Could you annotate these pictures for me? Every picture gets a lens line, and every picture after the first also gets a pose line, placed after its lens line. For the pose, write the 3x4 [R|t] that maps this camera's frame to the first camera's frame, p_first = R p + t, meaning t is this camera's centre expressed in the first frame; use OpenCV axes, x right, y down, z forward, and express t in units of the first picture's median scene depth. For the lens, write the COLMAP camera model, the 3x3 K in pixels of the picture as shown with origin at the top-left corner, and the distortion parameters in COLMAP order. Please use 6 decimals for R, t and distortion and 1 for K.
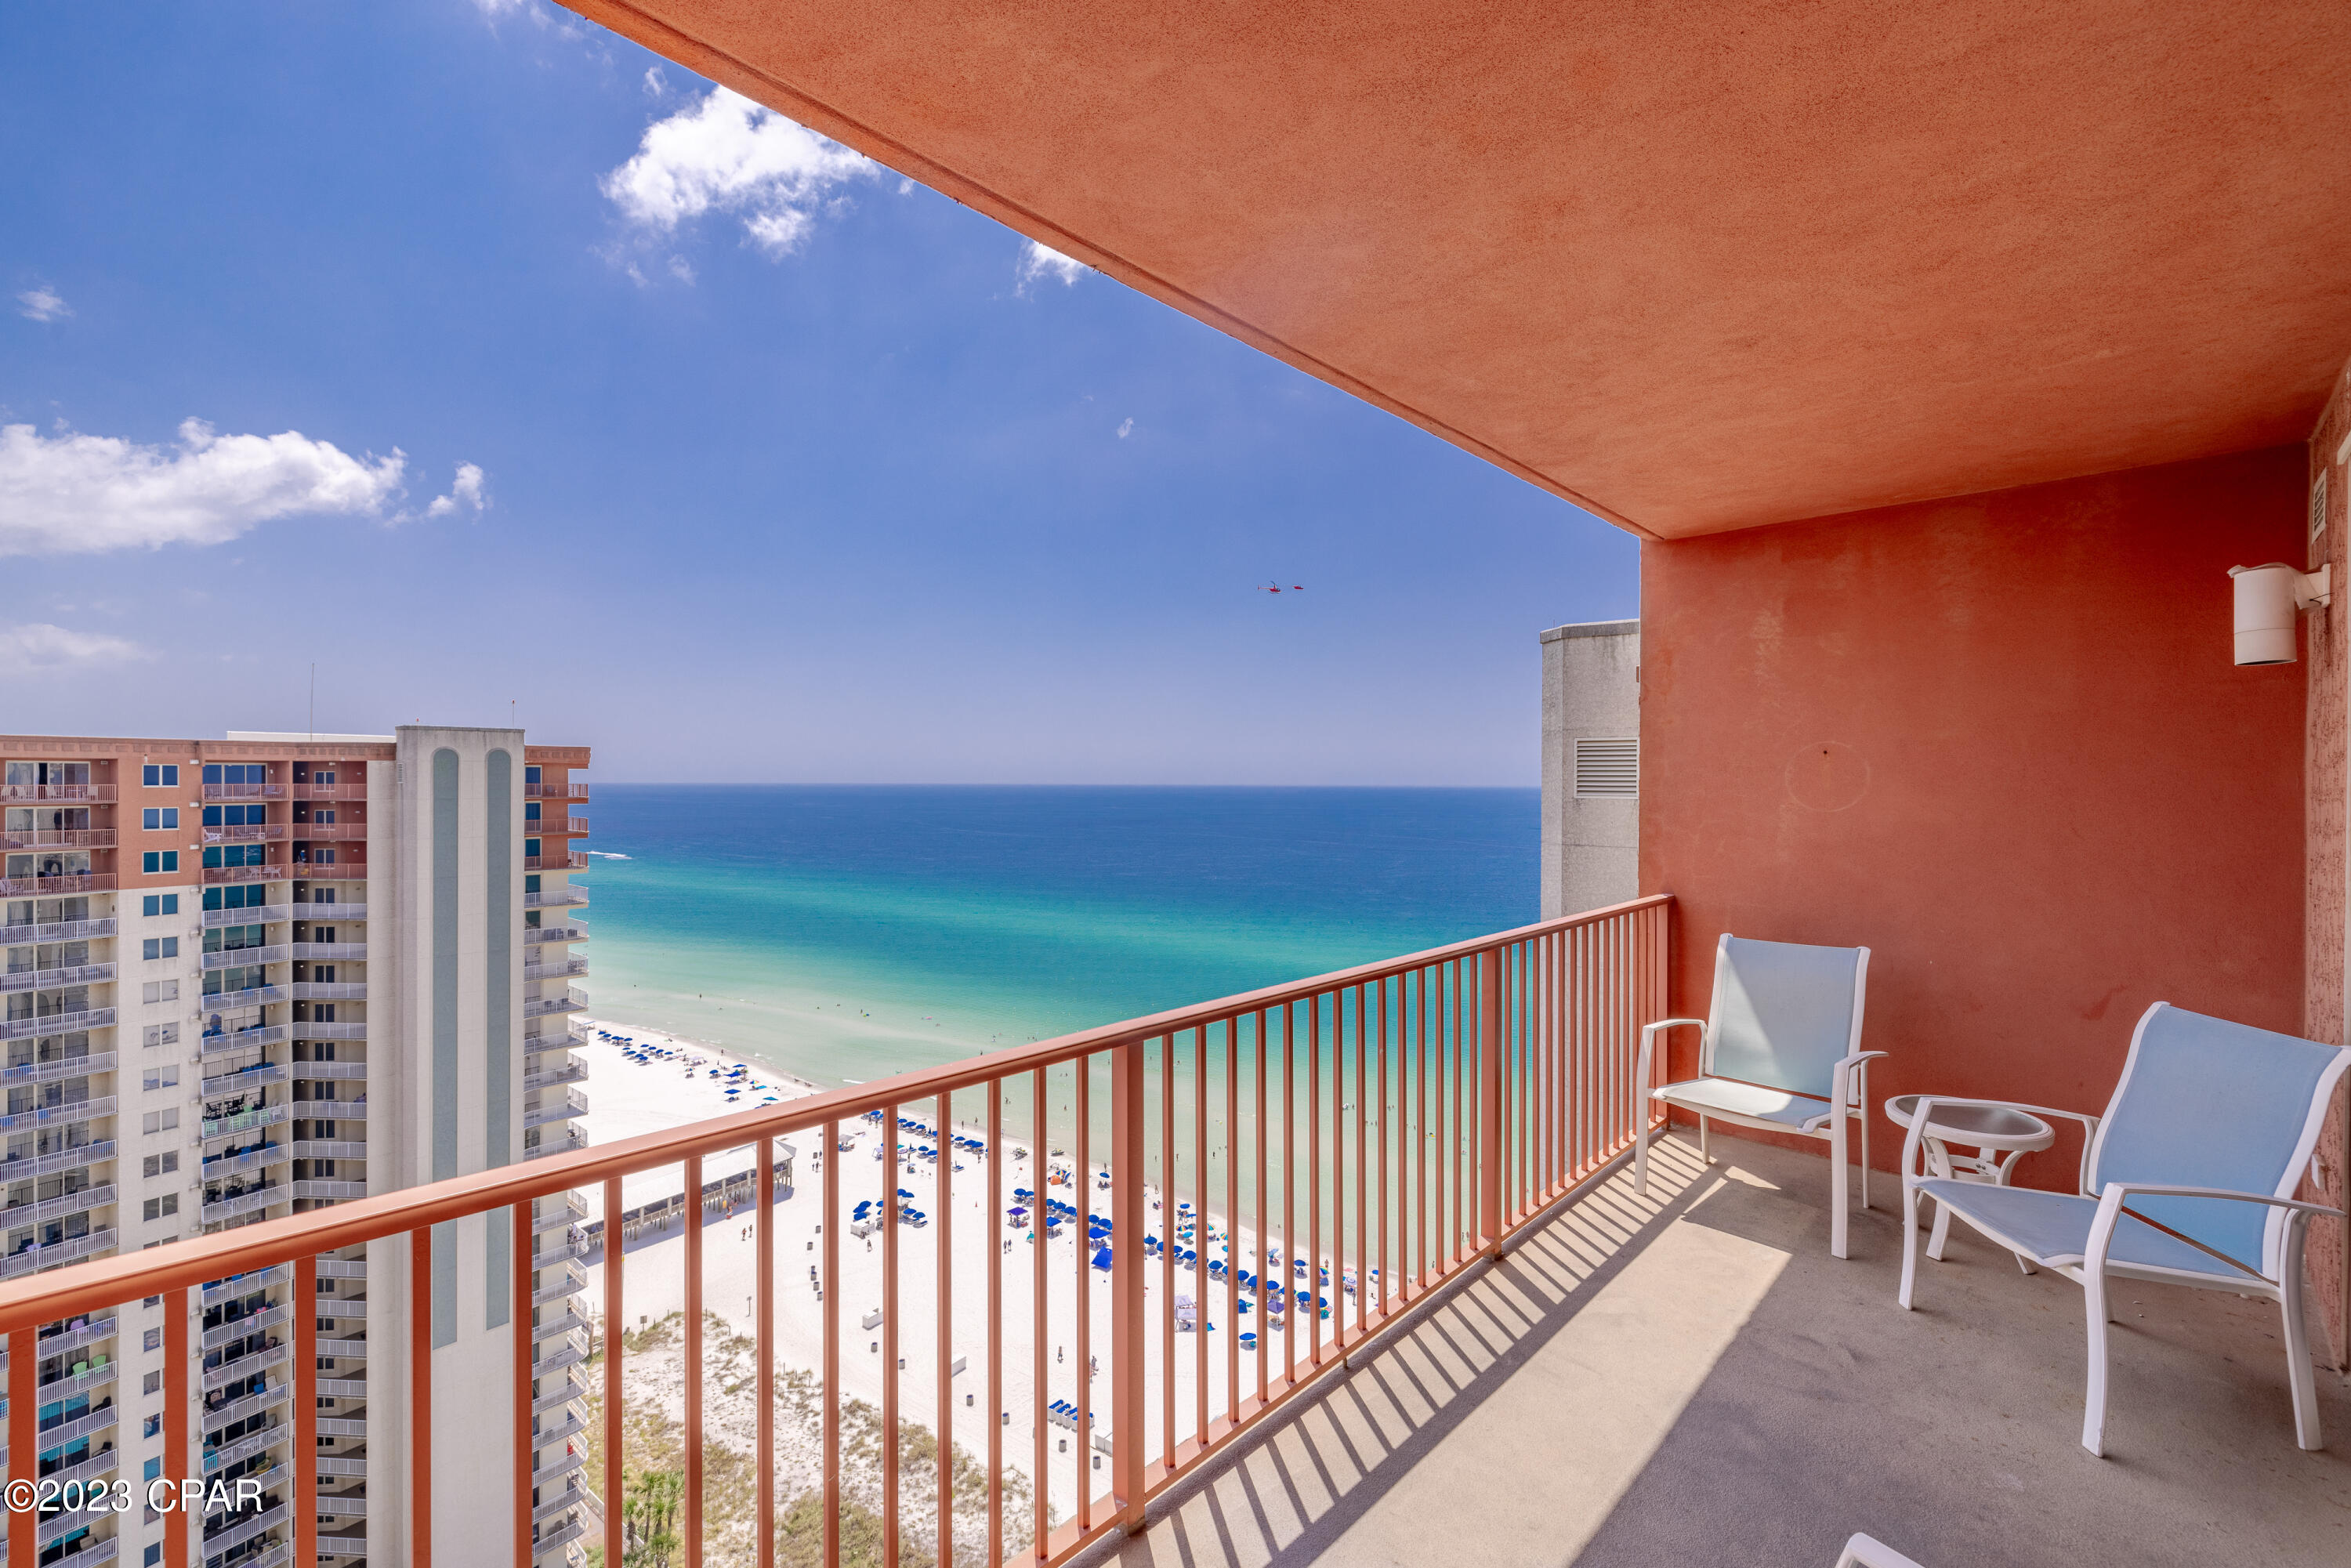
lens RADIAL K [[1001.5, 0, 1183.2], [0, 1001.5, 788.8], [0, 0, 1]] dist [0.000249, -0.000008]
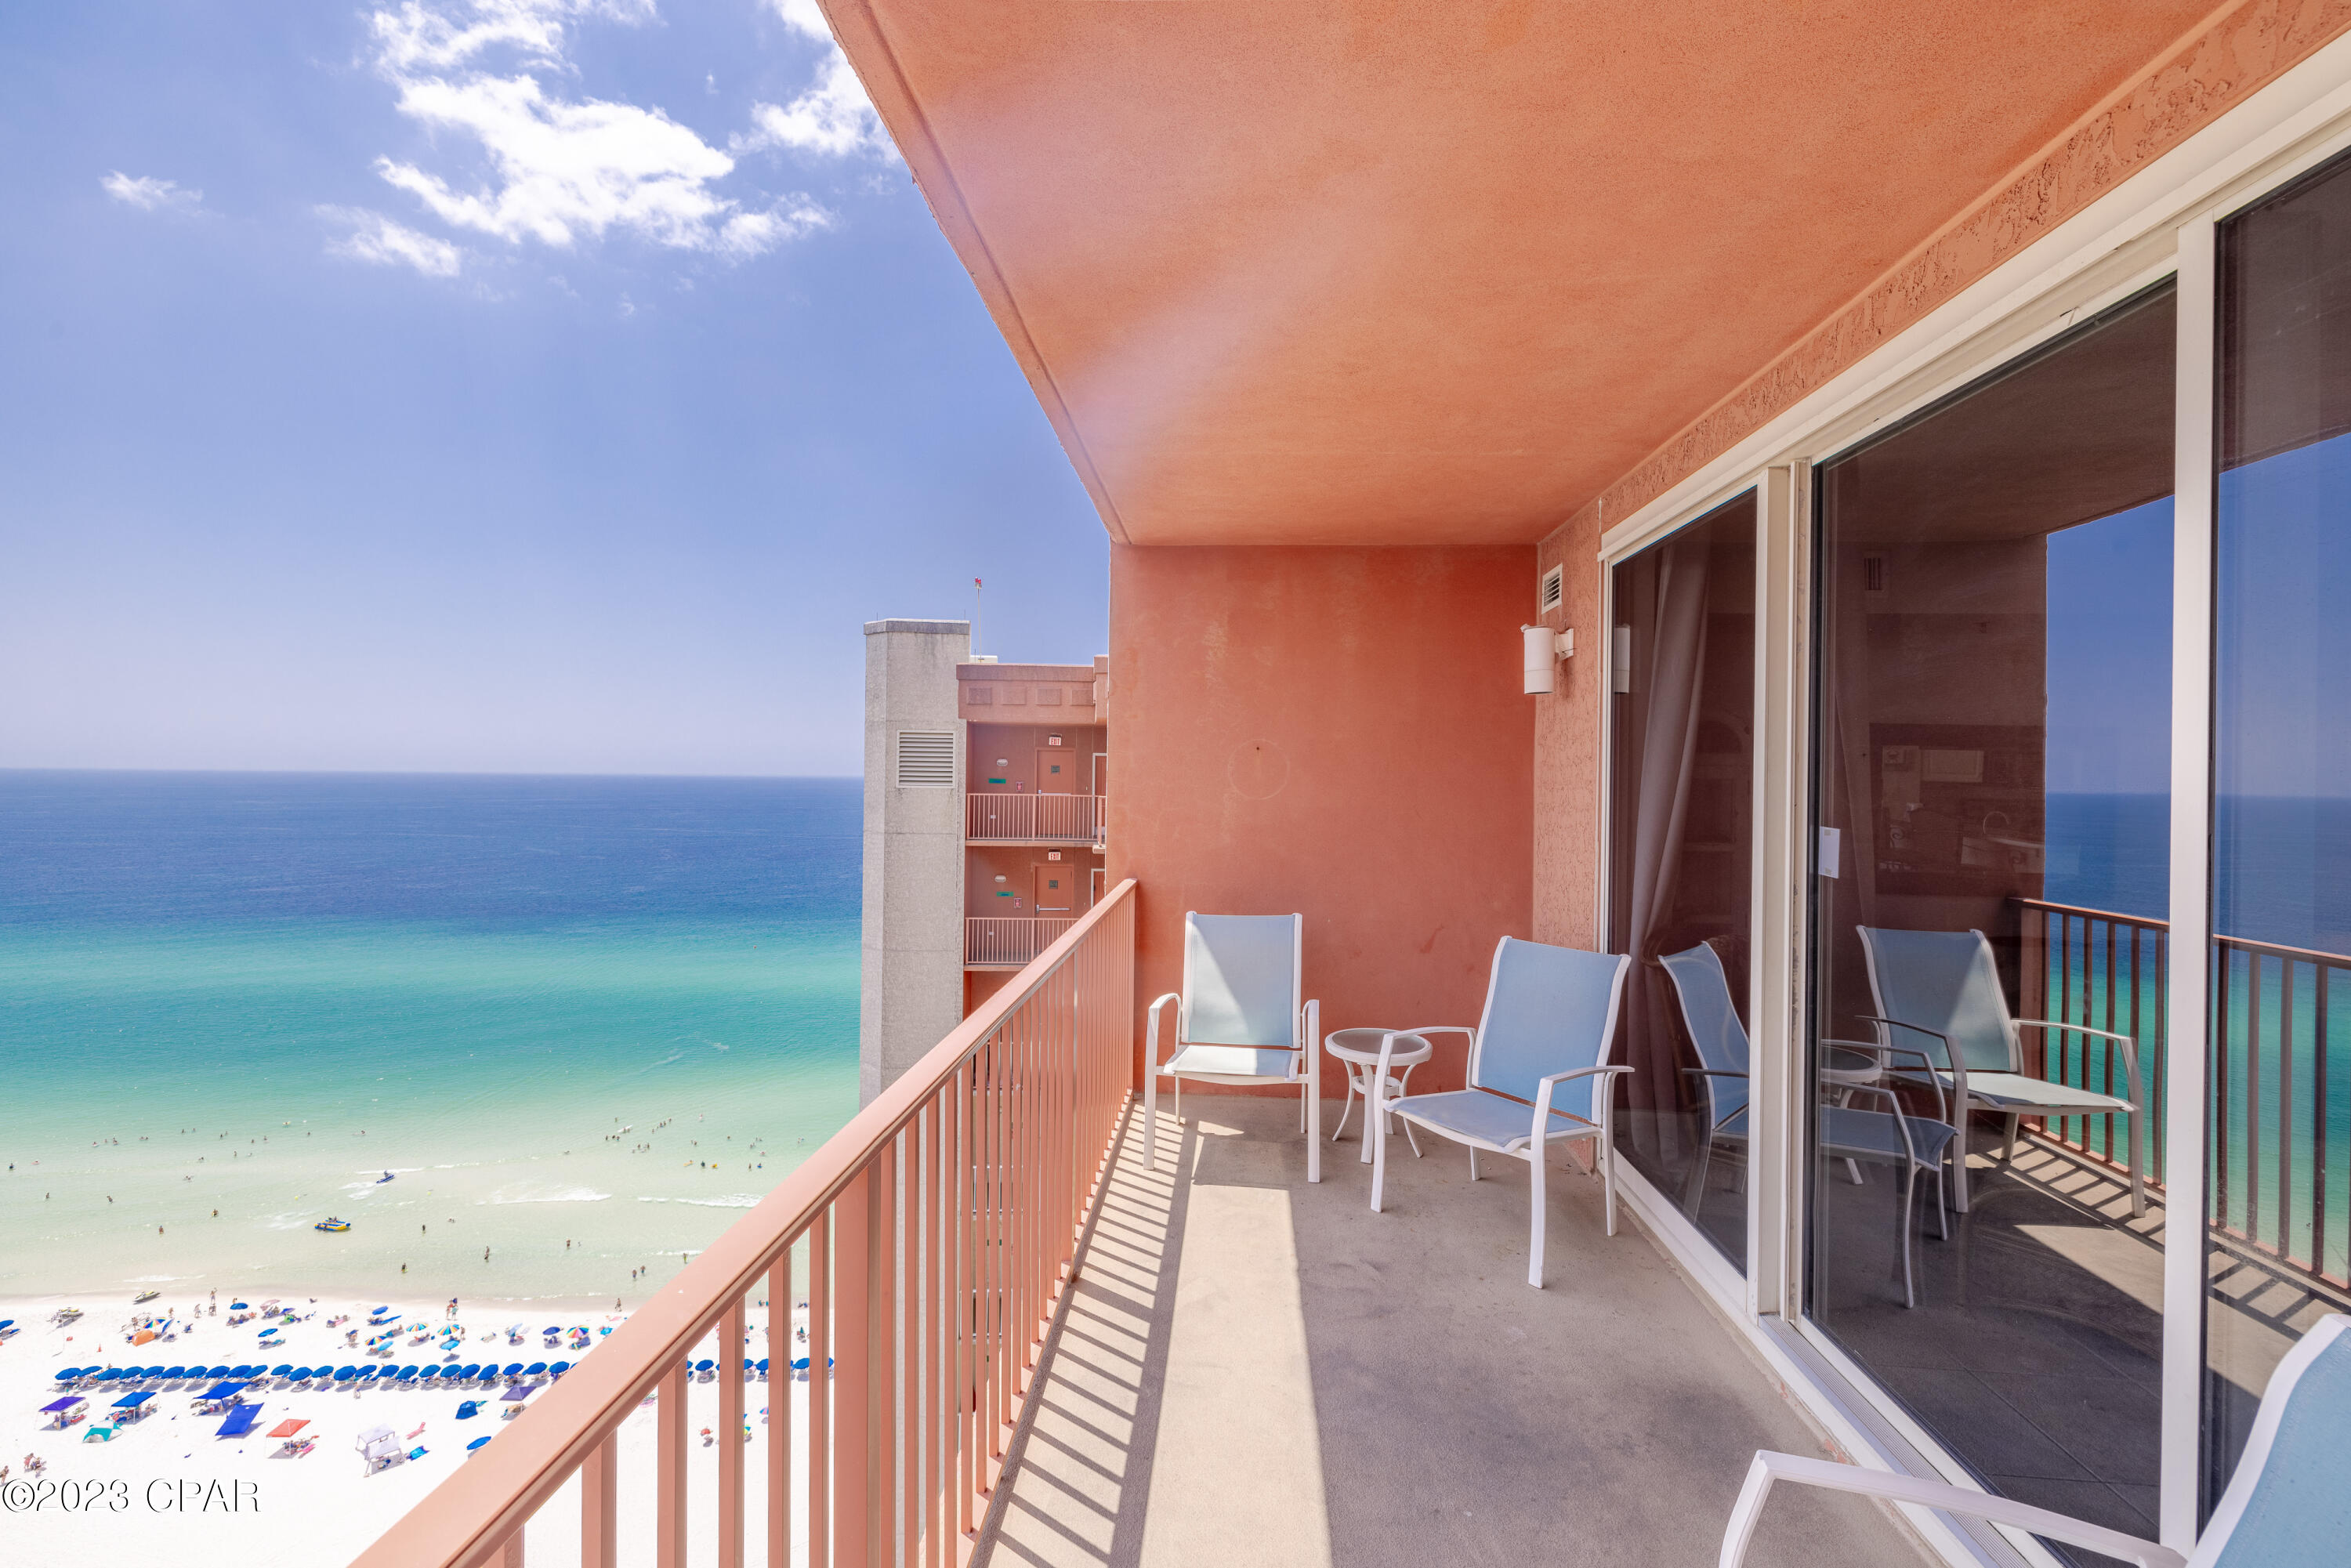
lens RADIAL K [[983.0, 0, 1180.3], [0, 983.0, 787.5], [0, 0, 1]] dist [0.000074, -0.000514]
pose [[0.766129, -0.002426, 0.642682, -0.172750], [-0.003263, 0.999965, 0.007664, -0.000233], [-0.642679, -0.007969, 0.766094, 0.197783]]
